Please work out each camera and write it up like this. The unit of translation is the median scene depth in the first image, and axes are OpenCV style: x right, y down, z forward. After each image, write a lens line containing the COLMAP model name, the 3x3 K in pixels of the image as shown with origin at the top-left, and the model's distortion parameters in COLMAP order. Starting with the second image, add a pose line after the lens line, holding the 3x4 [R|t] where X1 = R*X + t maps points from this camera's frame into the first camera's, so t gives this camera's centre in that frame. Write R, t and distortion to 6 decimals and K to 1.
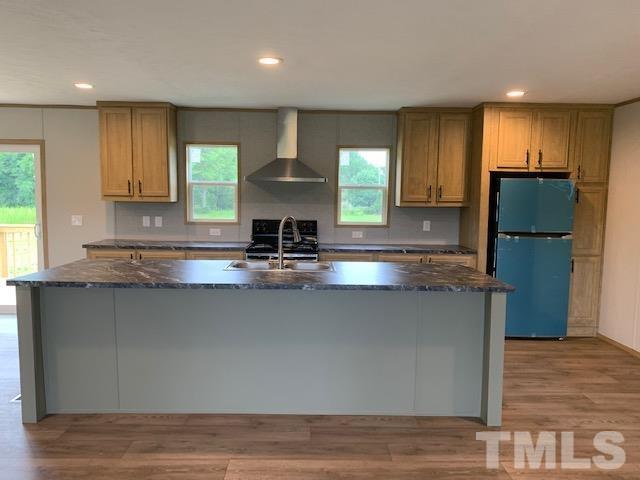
lens RADIAL K [[489.5, 0, 311.0], [0, 489.5, 243.8], [0, 0, 1]] dist [0.029138, -0.036278]
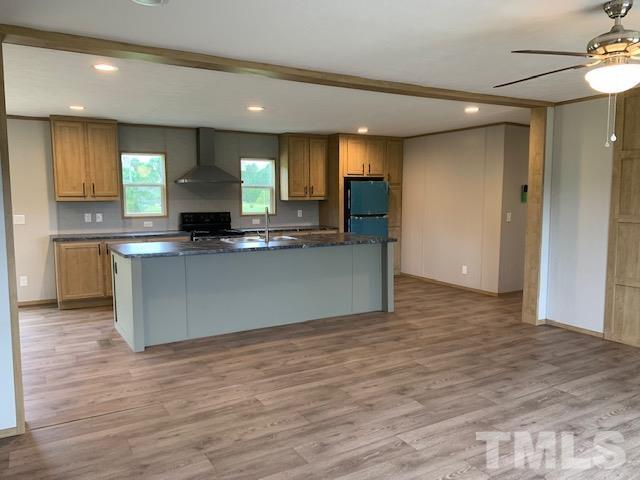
lens RADIAL K [[489.5, 0, 312.1], [0, 489.5, 245.0], [0, 0, 1]] dist [0.029138, -0.036278]
pose [[0.871811, -0.066236, 0.485343, -0.487323], [0.062319, 0.997762, 0.024225, 0.026590], [-0.485861, 0.009126, 0.873988, -0.315260]]
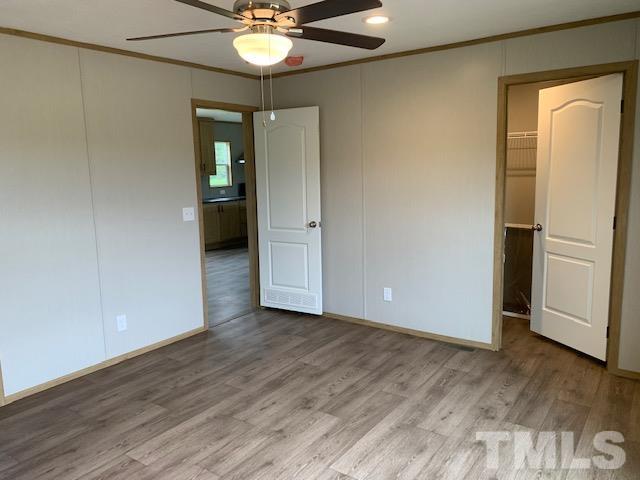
lens RADIAL K [[492.3, 0, 330.0], [0, 492.3, 264.1], [0, 0, 1]] dist [-0.011668, 0.001556]
pose [[0.575619, -0.192516, 0.794733, -0.383604], [0.112471, 0.981294, 0.156246, 0.019726], [-0.809946, -0.000554, 0.586504, -0.330730]]
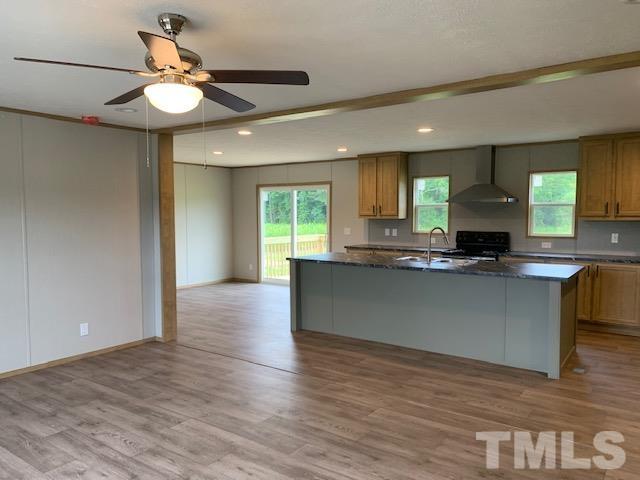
lens RADIAL K [[489.5, 0, 312.3], [0, 489.5, 240.7], [0, 0, 1]] dist [0.029138, -0.036278]
pose [[0.797136, 0.018308, -0.603523, 0.398349], [-0.044681, 0.998588, -0.028722, 0.033615], [0.602145, 0.049862, 0.796828, -0.316648]]
